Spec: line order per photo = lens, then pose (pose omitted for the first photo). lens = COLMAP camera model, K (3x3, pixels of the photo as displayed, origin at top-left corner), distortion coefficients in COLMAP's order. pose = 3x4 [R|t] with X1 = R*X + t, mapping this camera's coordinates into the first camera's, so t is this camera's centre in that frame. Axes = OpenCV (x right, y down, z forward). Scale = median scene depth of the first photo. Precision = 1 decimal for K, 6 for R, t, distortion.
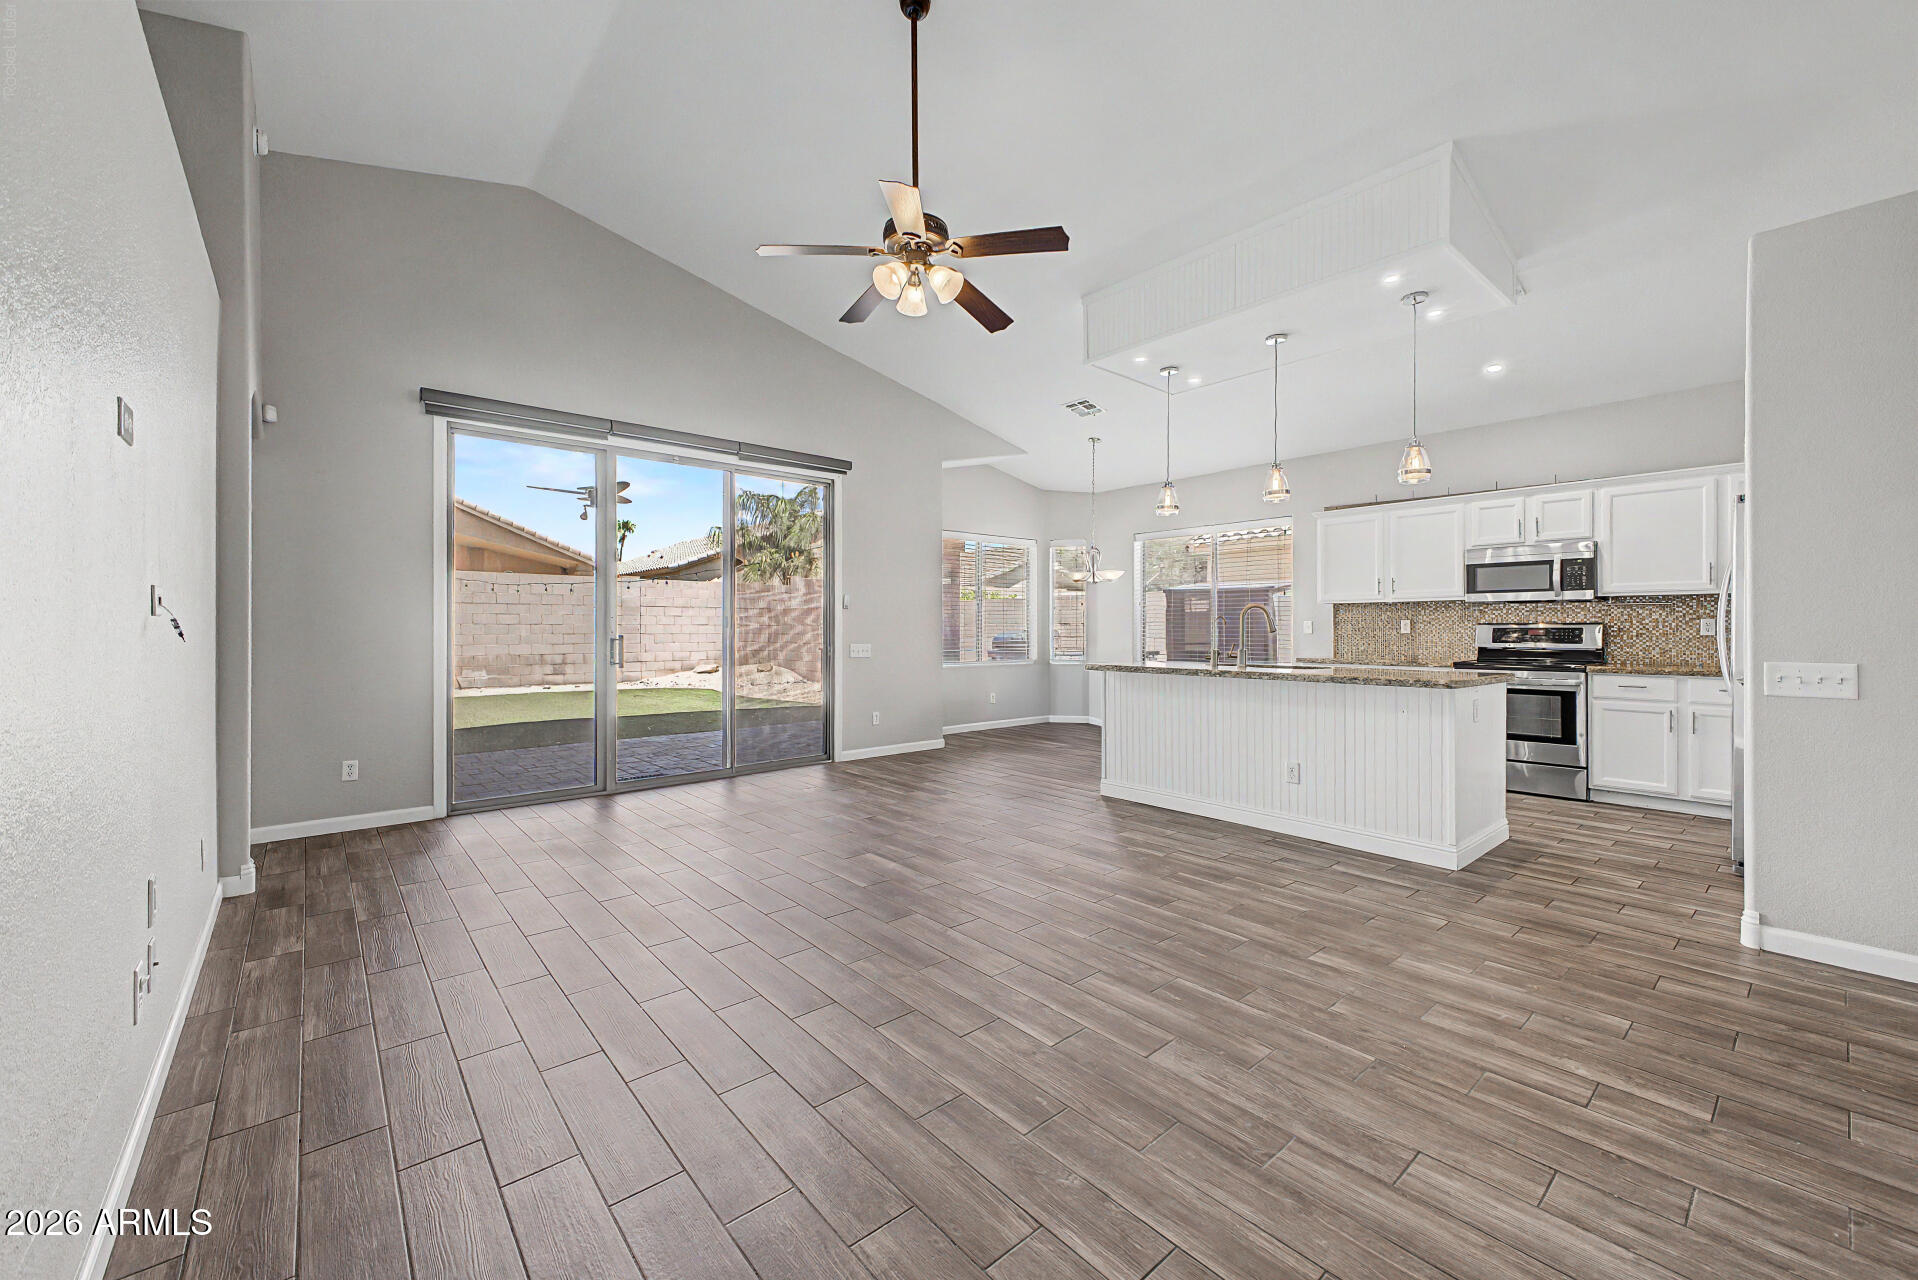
lens RADIAL K [[755.3, 0, 965.8], [0, 755.3, 634.9], [0, 0, 1]] dist [0.017371, -0.004198]
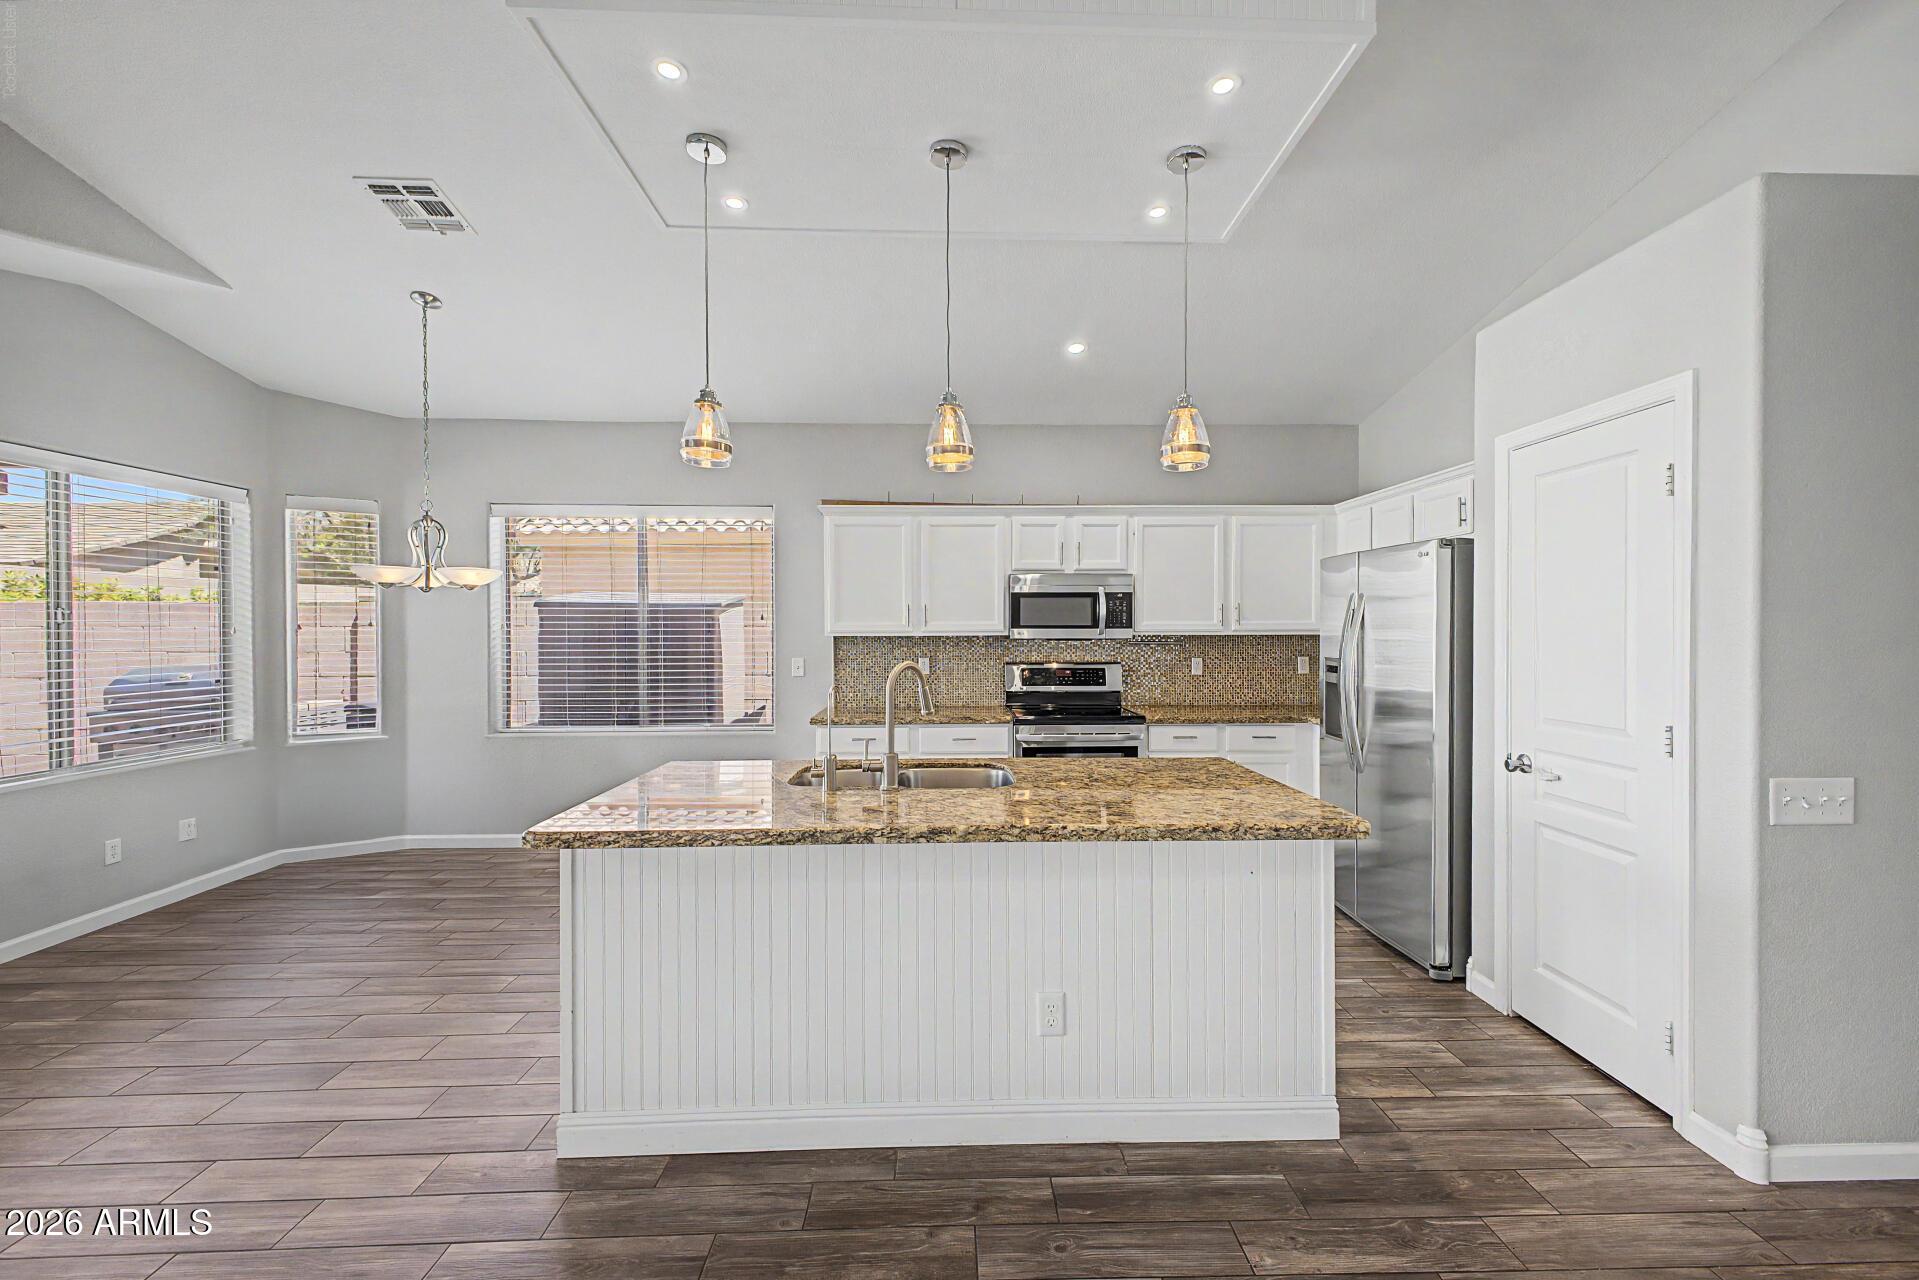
lens RADIAL K [[755.7, 0, 966.3], [0, 755.7, 634.9], [0, 0, 1]] dist [0.017371, -0.004198]
pose [[0.635470, -0.005245, 0.772108, 0.011543], [0.006904, 0.999976, 0.001110, -0.051050], [-0.772095, 0.004625, 0.635490, 0.556859]]
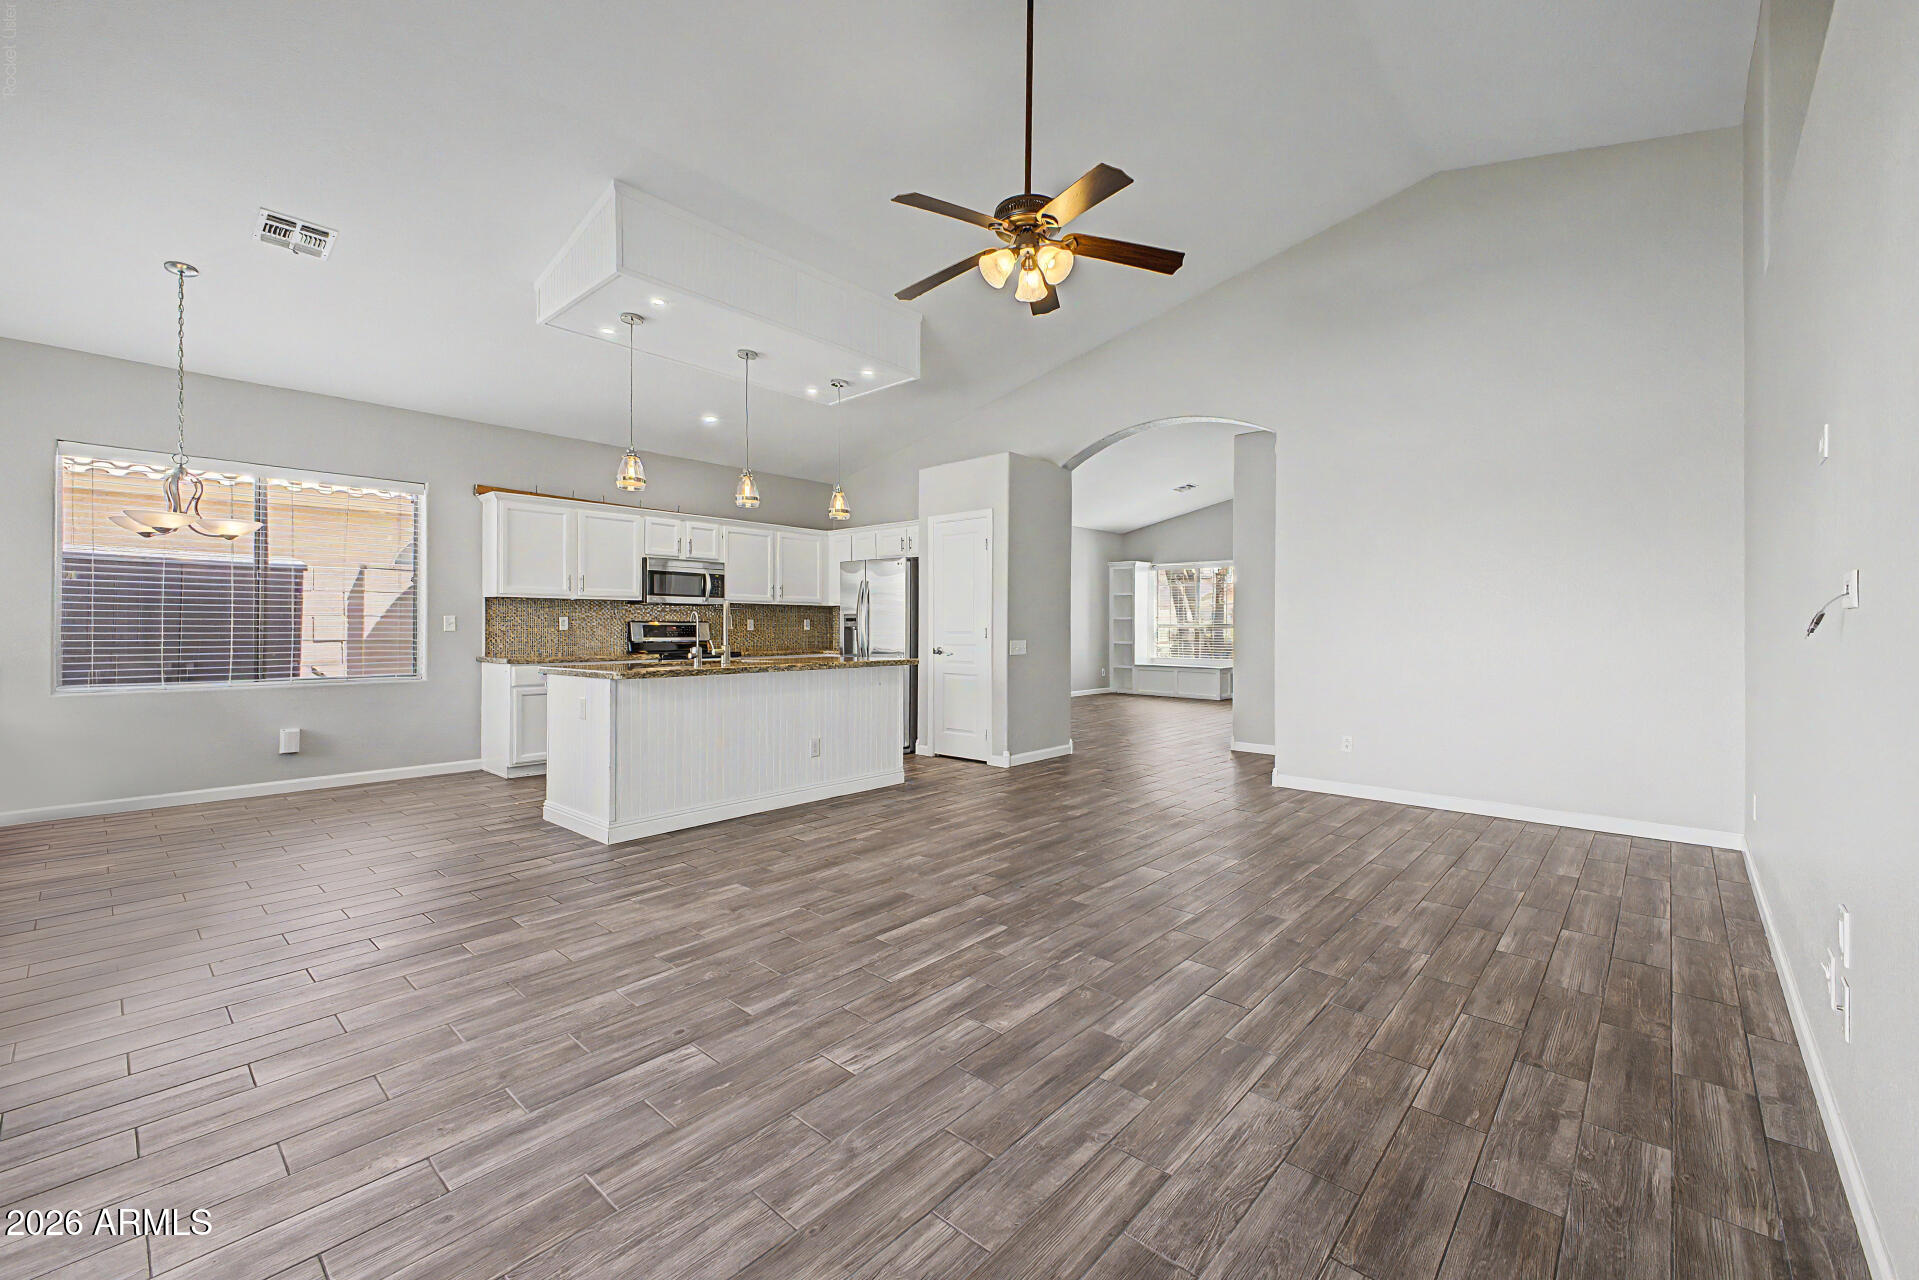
lens RADIAL K [[770.6, 0, 977.0], [0, 770.6, 628.6], [0, 0, 1]] dist [0.007131, -0.000548]
pose [[-0.131539, -0.000734, 0.991311, -0.599397], [0.005438, 0.999984, 0.001462, -0.002732], [-0.991296, 0.005583, -0.131533, 0.693749]]
